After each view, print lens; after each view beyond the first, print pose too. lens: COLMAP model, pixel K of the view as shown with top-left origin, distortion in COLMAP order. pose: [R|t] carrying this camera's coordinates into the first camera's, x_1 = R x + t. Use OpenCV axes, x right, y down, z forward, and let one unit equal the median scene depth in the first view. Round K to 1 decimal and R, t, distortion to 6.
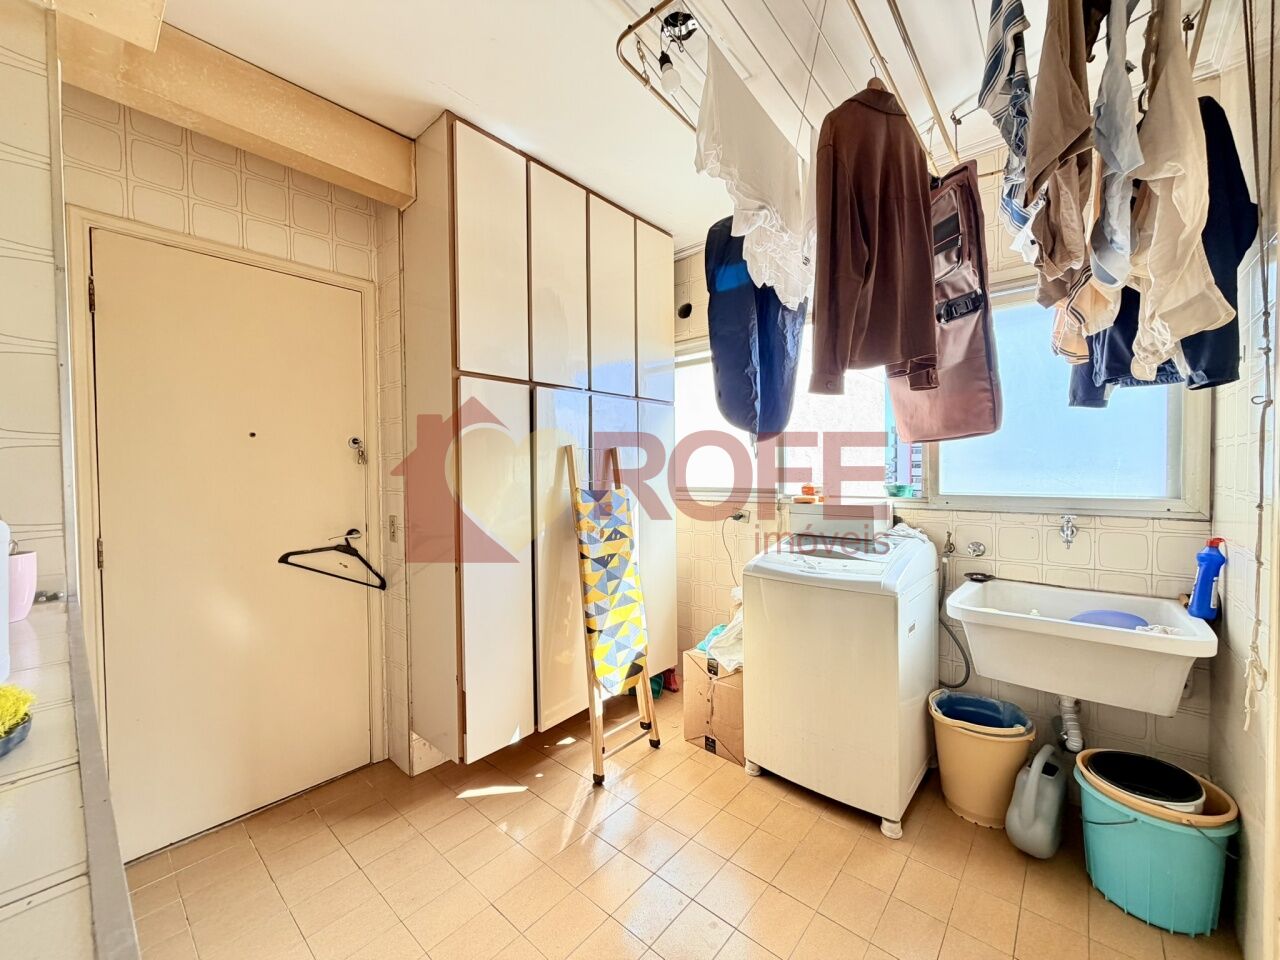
lens RADIAL K [[508.2, 0, 632.2], [0, 508.2, 482.8], [0, 0, 1]] dist [0.002590, 0.000043]
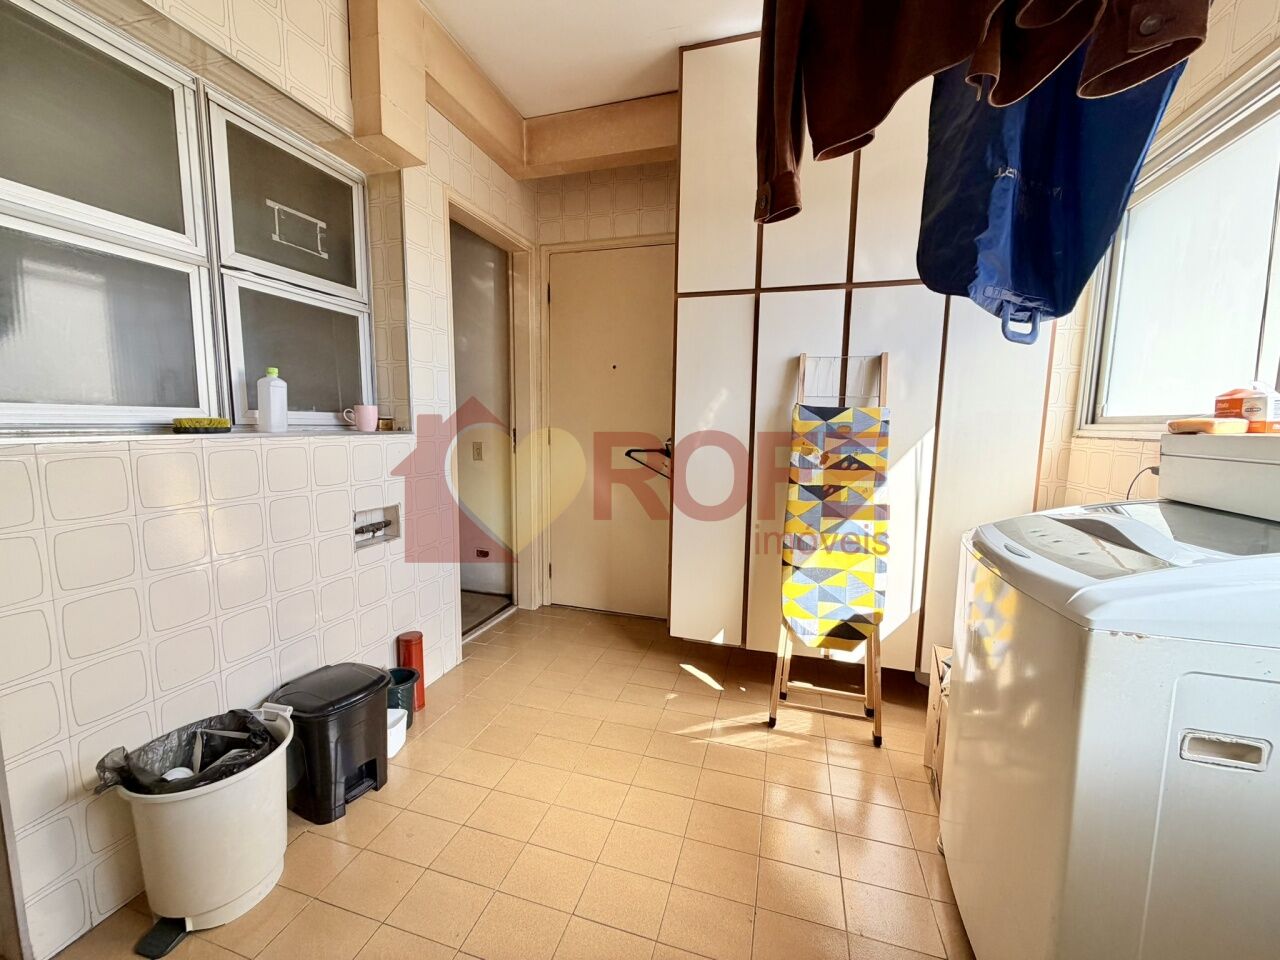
lens RADIAL K [[508.2, 0, 634.7], [0, 508.2, 478.3], [0, 0, 1]] dist [0.002590, 0.000043]
pose [[0.415364, 0.119875, -0.901722, 0.580552], [-0.035148, 0.992654, 0.115773, 0.047284], [0.908976, -0.016394, 0.416526, 0.380409]]
